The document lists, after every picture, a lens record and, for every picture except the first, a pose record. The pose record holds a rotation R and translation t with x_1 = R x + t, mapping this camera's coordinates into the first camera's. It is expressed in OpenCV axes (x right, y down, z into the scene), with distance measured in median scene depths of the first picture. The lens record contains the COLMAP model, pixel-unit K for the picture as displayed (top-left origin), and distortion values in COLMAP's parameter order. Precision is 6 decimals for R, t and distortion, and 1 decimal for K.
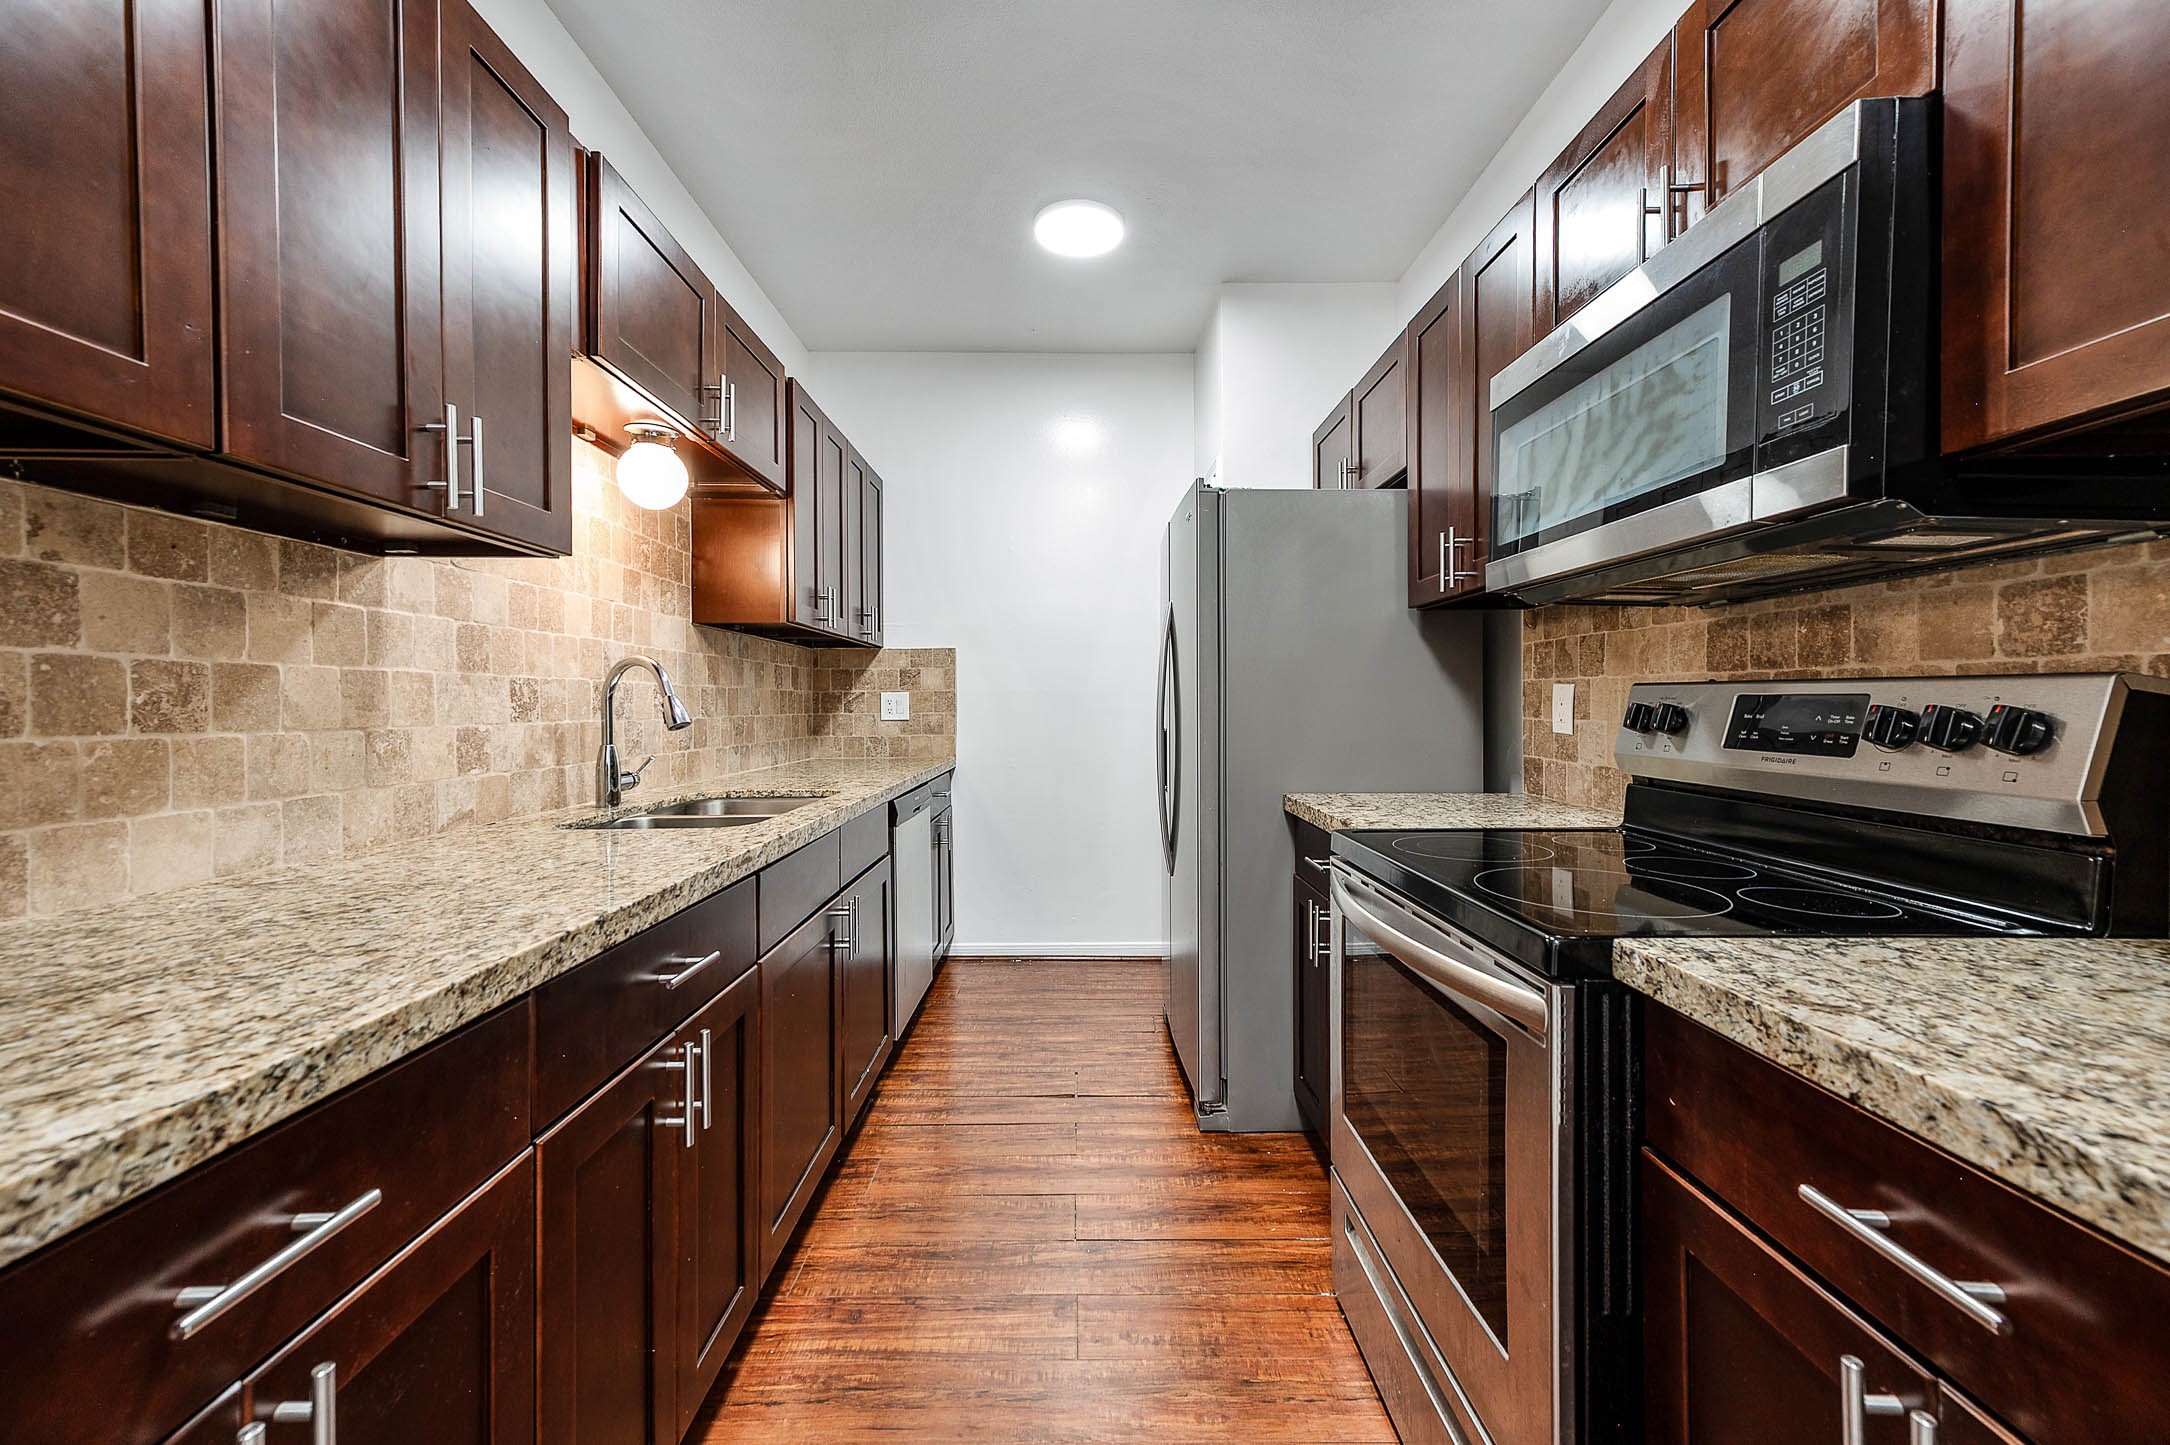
lens RADIAL K [[856.4, 0, 1092.6], [0, 856.4, 729.3], [0, 0, 1]] dist [0.025496, 0.000821]
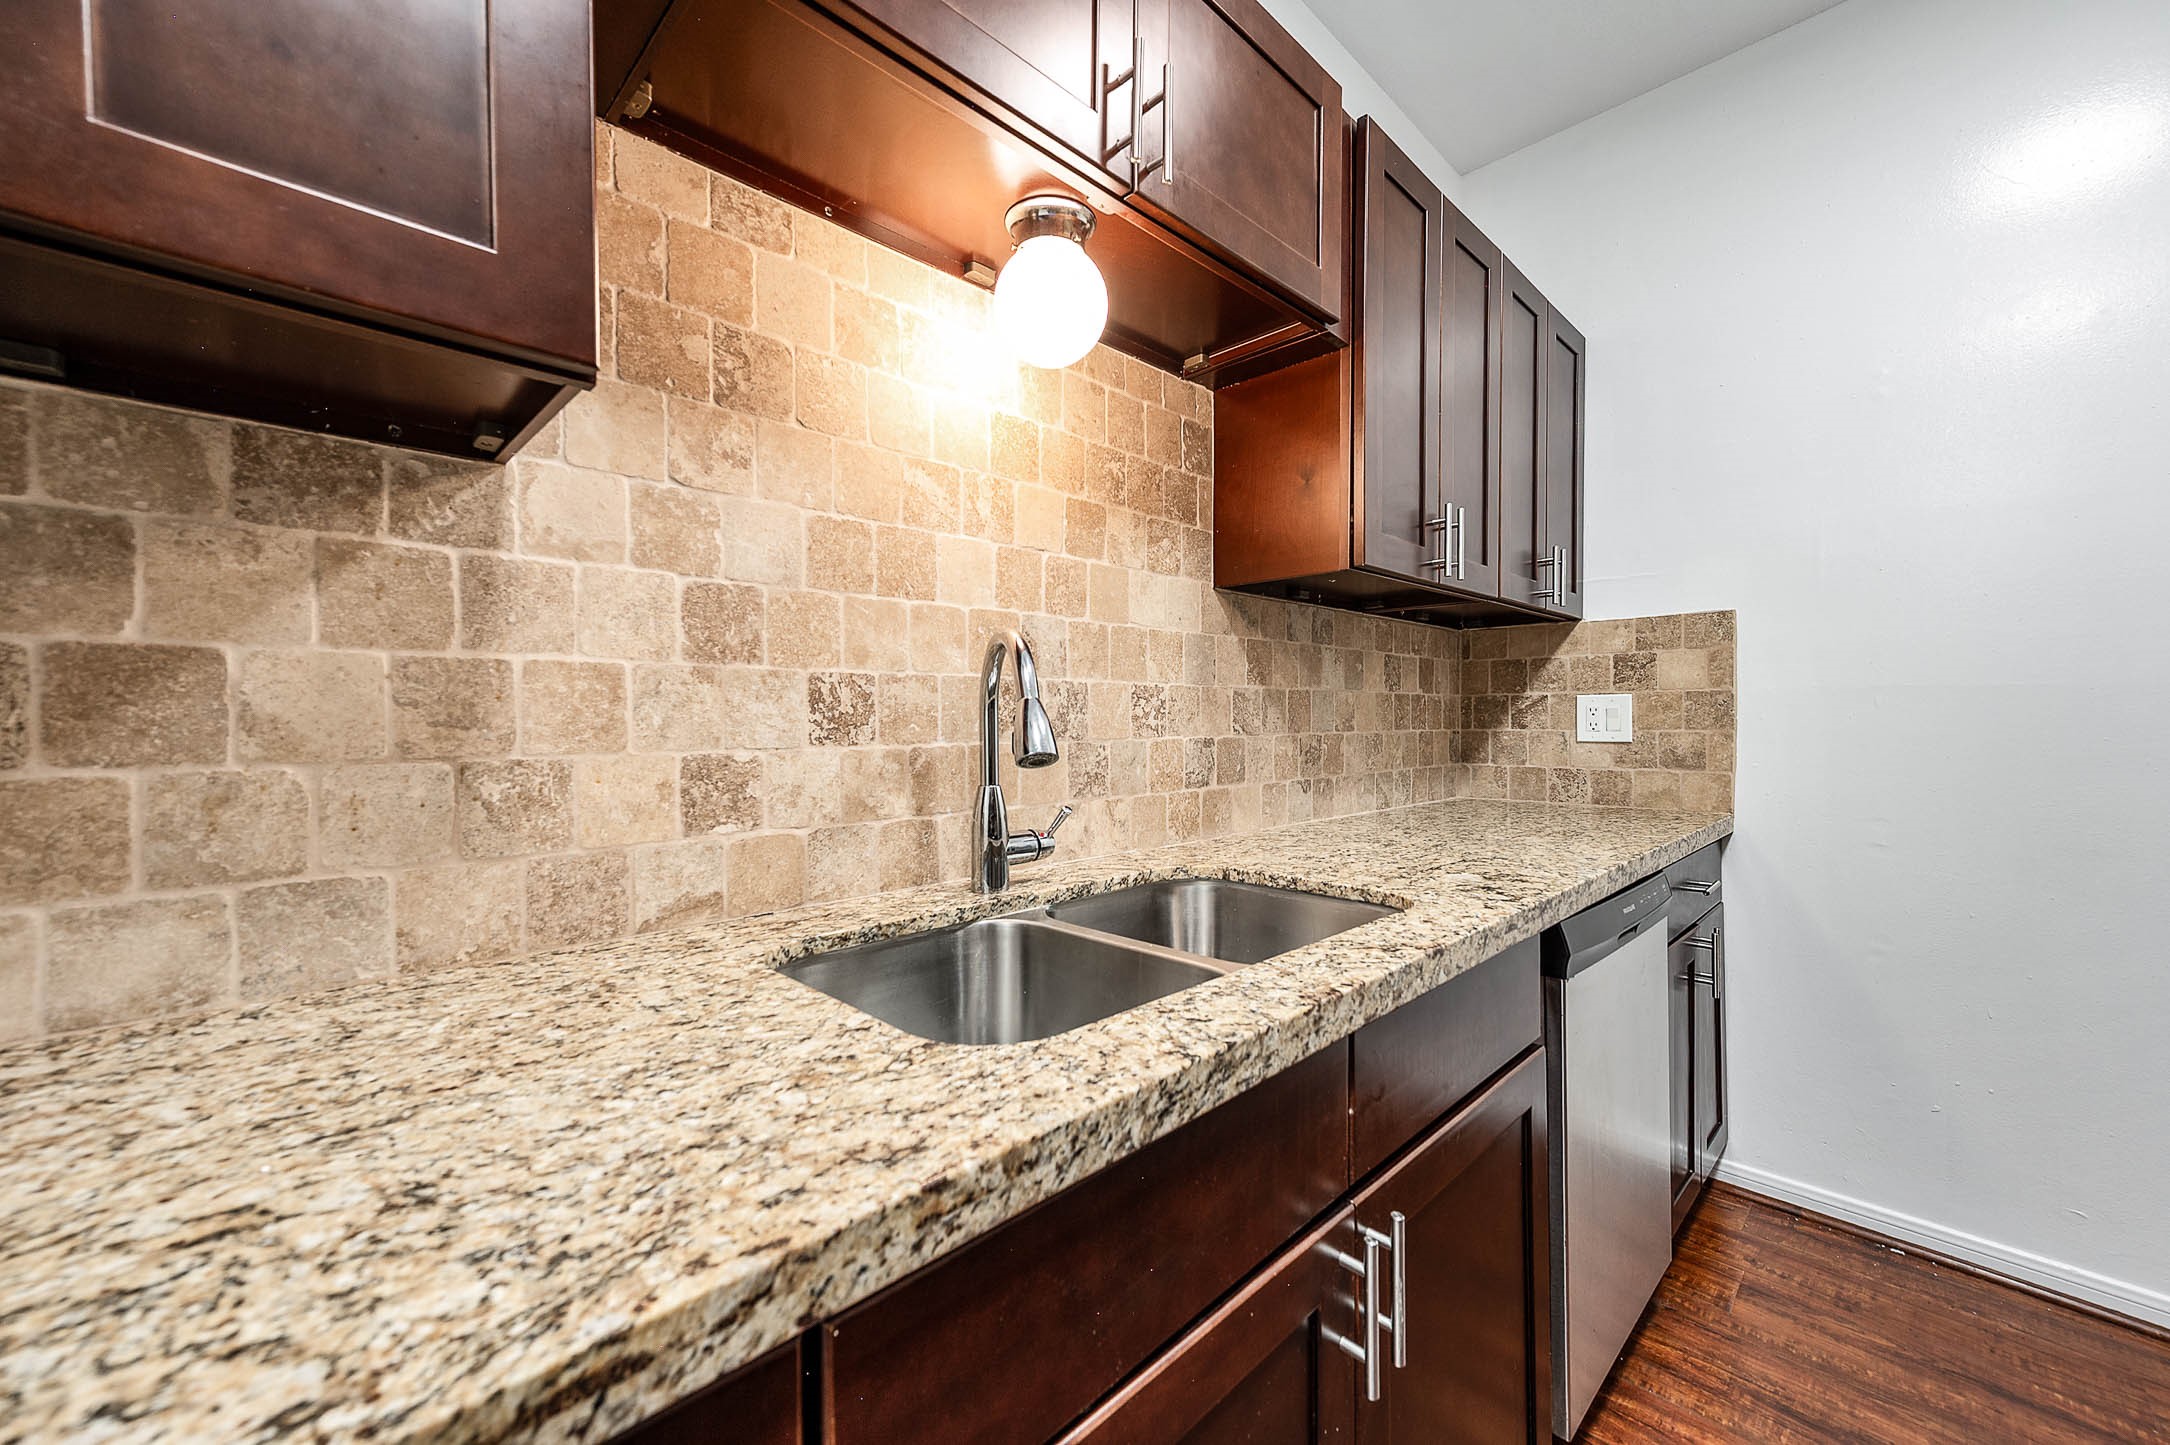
lens RADIAL K [[832.1, 0, 1085.0], [0, 832.1, 722.5], [0, 0, 1]] dist [0.009600, 0.000149]
pose [[0.681547, 0.005930, -0.731751, -0.110455], [-0.020506, 0.999729, -0.010998, -0.021274], [0.731487, 0.022500, 0.681484, 0.715291]]
